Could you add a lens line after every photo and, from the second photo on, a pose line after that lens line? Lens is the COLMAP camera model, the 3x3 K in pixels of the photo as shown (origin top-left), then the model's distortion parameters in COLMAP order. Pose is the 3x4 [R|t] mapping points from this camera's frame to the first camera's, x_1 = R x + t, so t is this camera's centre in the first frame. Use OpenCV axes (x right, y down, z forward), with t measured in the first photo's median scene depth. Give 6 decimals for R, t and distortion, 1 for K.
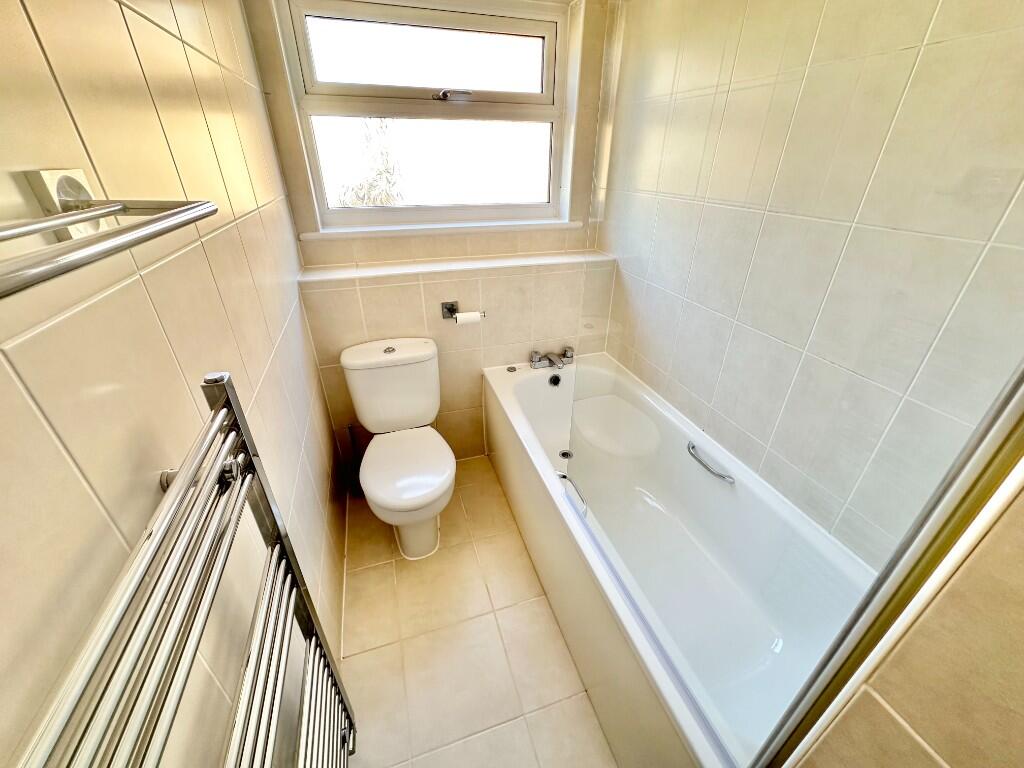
lens RADIAL K [[407.4, 0, 513.0], [0, 407.4, 383.0], [0, 0, 1]] dist [-0.004167, 0.000355]
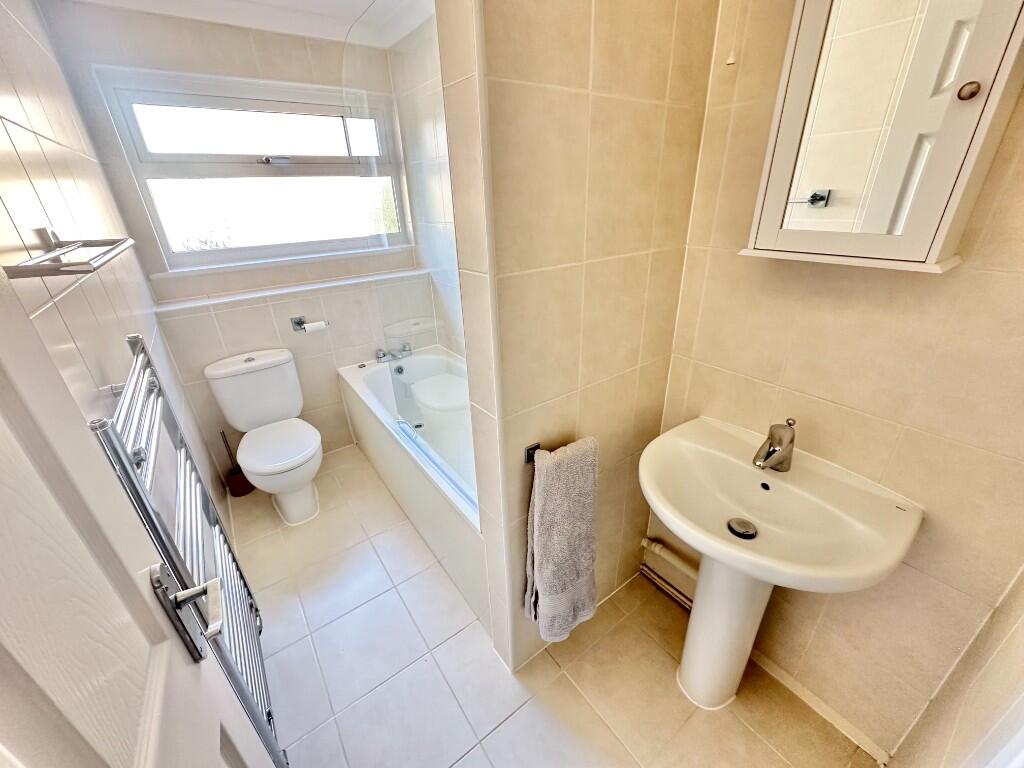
lens RADIAL K [[402.9, 0, 507.4], [0, 402.9, 386.3], [0, 0, 1]] dist [-0.001967, -0.000048]
pose [[0.952639, -0.168952, 0.252853, 0.109171], [0.189519, 0.980094, -0.059143, 0.204109], [-0.237827, 0.104262, 0.965695, -0.321807]]
